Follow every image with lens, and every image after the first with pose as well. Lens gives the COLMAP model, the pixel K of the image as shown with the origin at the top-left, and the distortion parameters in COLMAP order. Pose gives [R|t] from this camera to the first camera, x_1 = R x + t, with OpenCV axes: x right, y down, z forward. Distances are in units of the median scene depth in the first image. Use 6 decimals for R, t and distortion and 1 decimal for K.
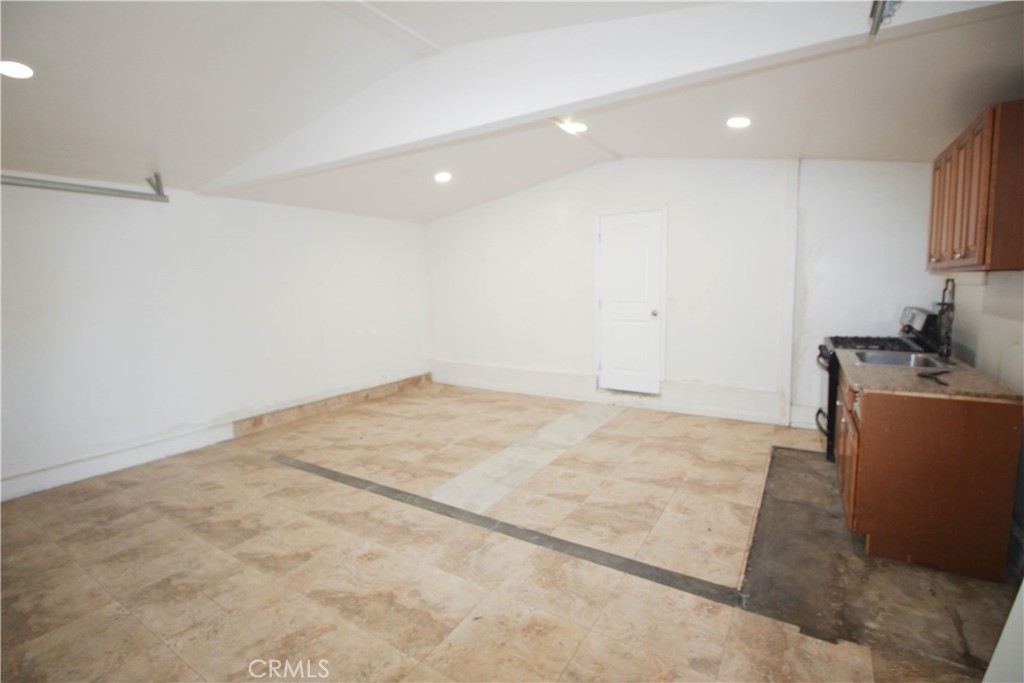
lens RADIAL K [[474.4, 0, 518.5], [0, 474.4, 337.8], [0, 0, 1]] dist [-0.005339, -0.008157]
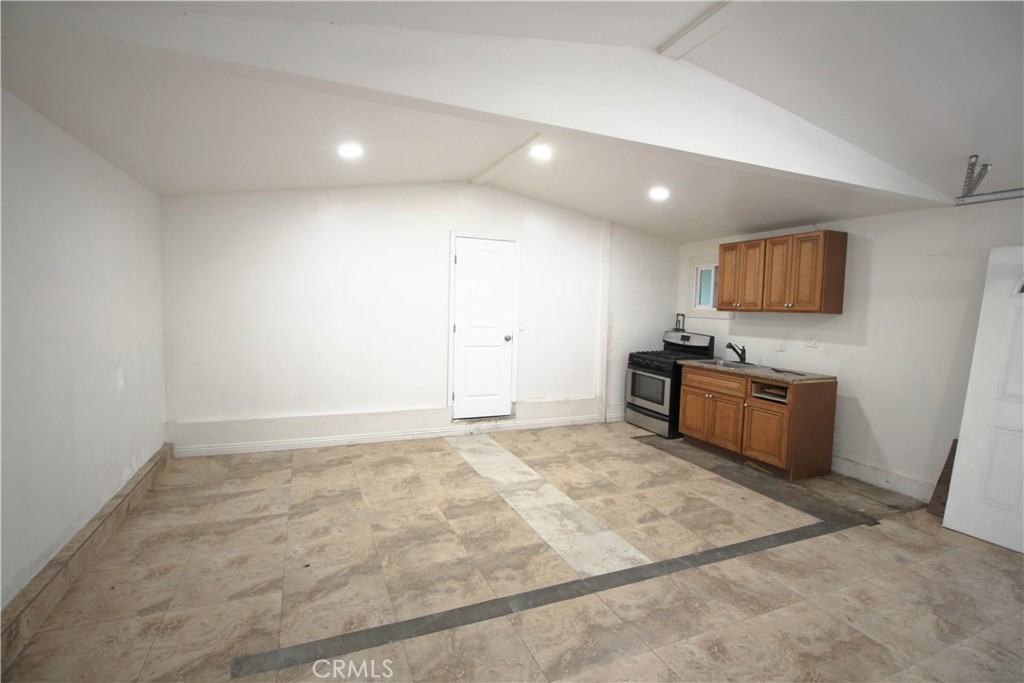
lens RADIAL K [[474.4, 0, 518.4], [0, 474.4, 337.6], [0, 0, 1]] dist [-0.005339, -0.008157]
pose [[0.571225, -0.020666, 0.820533, -0.779840], [0.054604, 0.998425, -0.012867, -0.053108], [-0.818975, 0.052154, 0.571454, 0.532483]]
